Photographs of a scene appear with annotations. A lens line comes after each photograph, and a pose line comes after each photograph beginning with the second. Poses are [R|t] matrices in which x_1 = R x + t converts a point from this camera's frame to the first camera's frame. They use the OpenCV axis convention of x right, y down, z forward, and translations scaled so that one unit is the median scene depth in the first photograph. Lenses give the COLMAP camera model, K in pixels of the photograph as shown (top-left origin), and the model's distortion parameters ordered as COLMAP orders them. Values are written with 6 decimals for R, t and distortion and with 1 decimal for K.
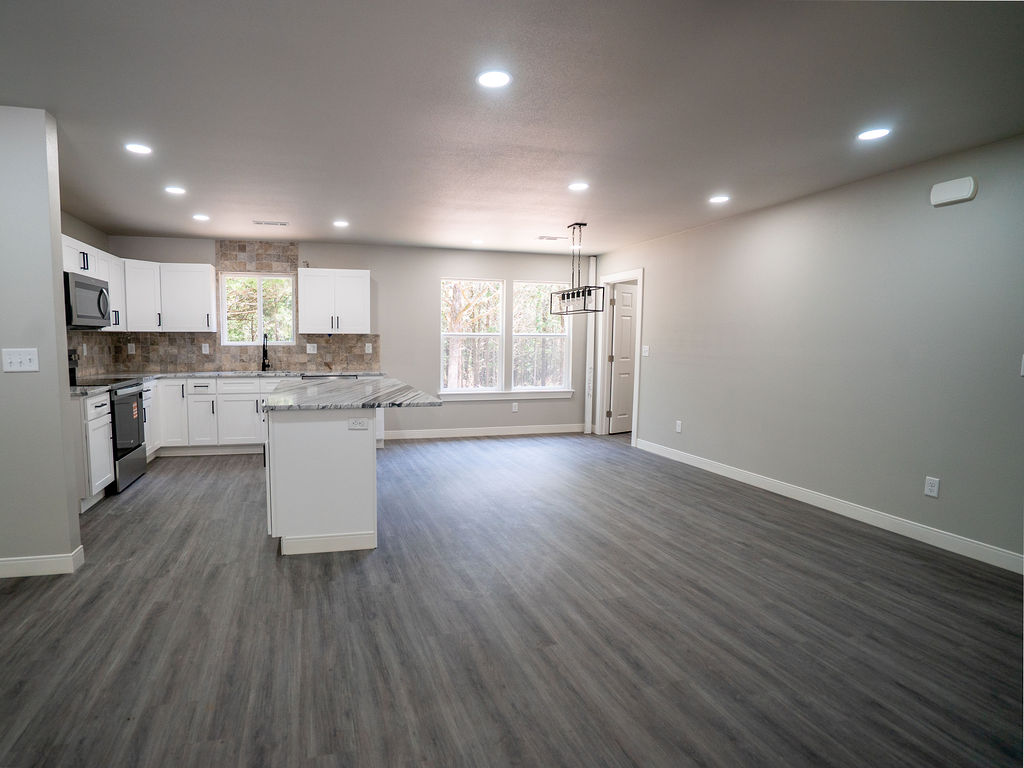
lens RADIAL K [[541.4, 0, 437.1], [0, 541.4, 390.3], [0, 0, 1]] dist [-0.051374, 0.019949]
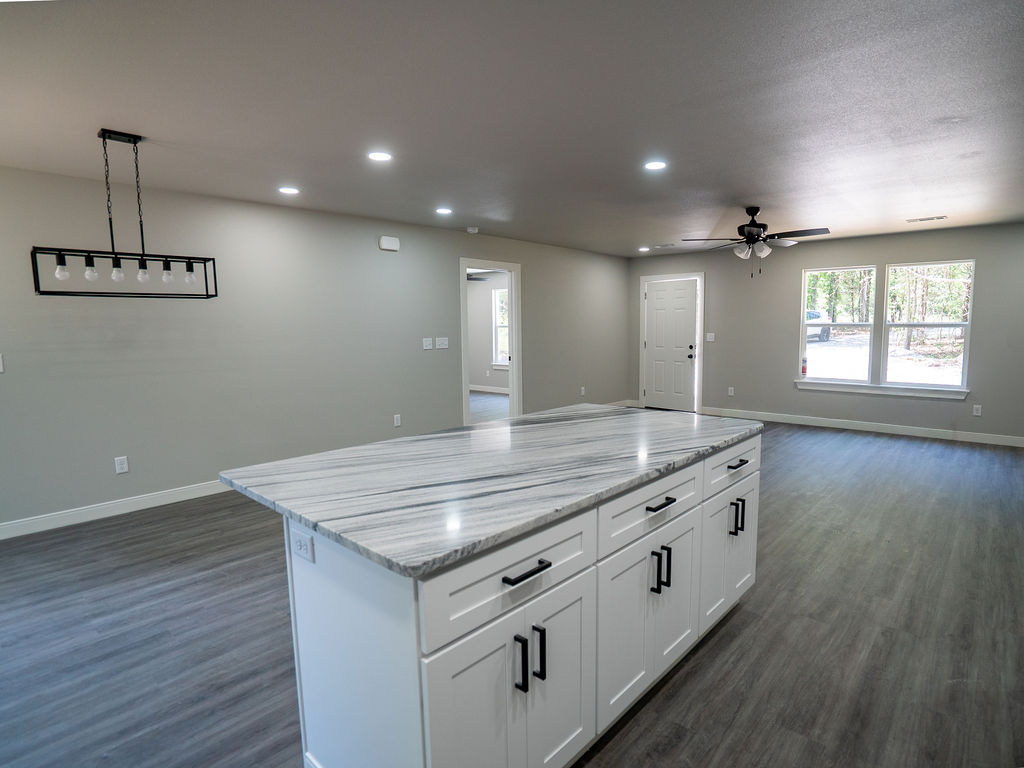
lens RADIAL K [[552.9, 0, 549.5], [0, 552.9, 391.0], [0, 0, 1]] dist [-0.054494, 0.019317]
pose [[-0.579941, -0.096915, 0.808873, -0.391029], [0.083798, 0.980535, 0.177563, -0.094923], [-0.810337, 0.170758, -0.560531, 0.841996]]
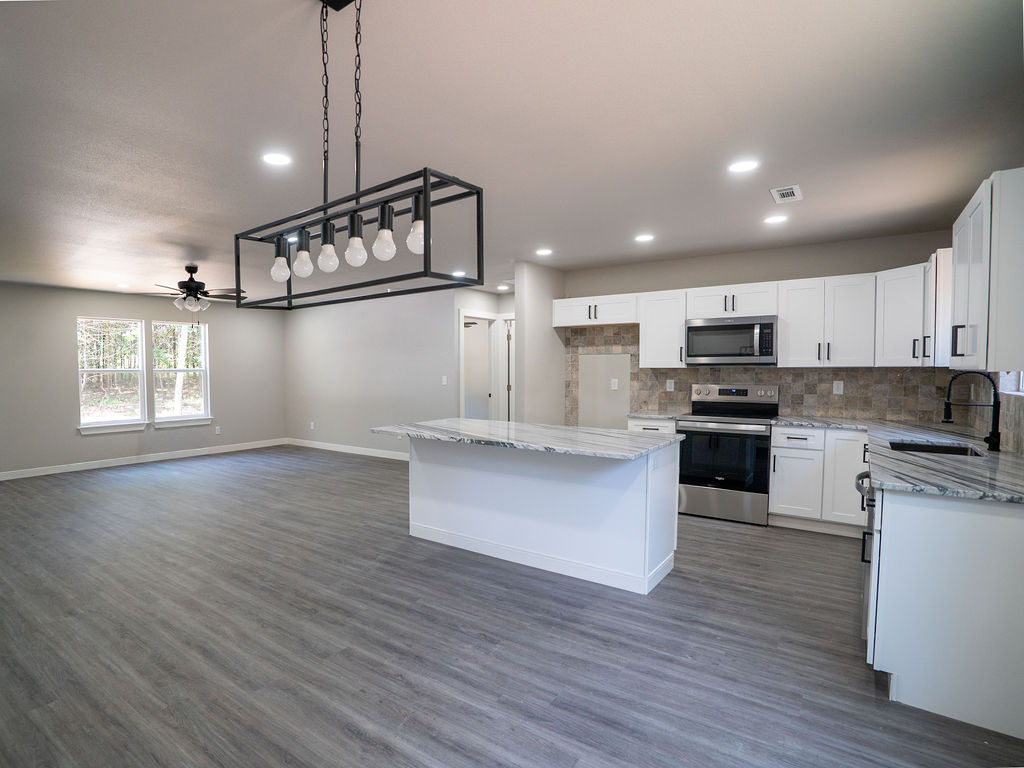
lens RADIAL K [[541.4, 0, 437.1], [0, 541.4, 390.3], [0, 0, 1]] dist [-0.051374, 0.019949]
pose [[-0.794324, 0.024817, -0.606987, 0.332636], [-0.057063, 0.991700, 0.115220, -0.113367], [0.604808, 0.126159, -0.786315, 1.078290]]
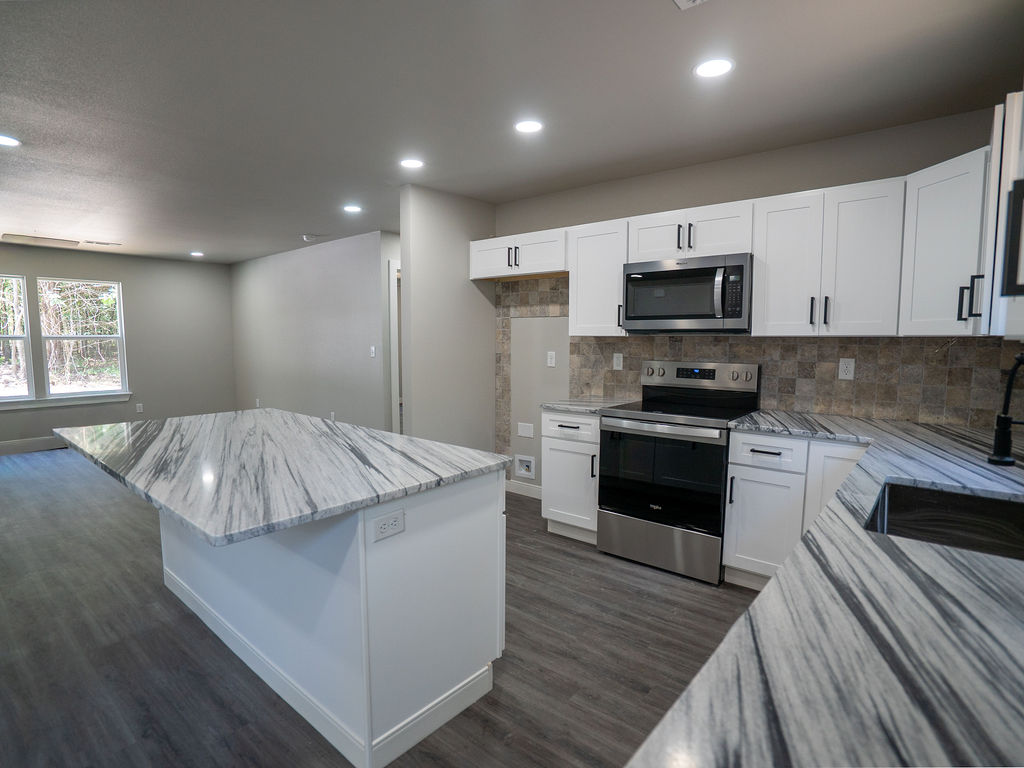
lens RADIAL K [[533.3, 0, 499.3], [0, 533.3, 384.3], [0, 0, 1]] dist [-0.039475, 0.001298]
pose [[-0.815999, 0.046111, -0.576211, -0.041768], [-0.060251, 0.984599, 0.164116, -0.108178], [0.574905, 0.168636, -0.800654, 1.032179]]
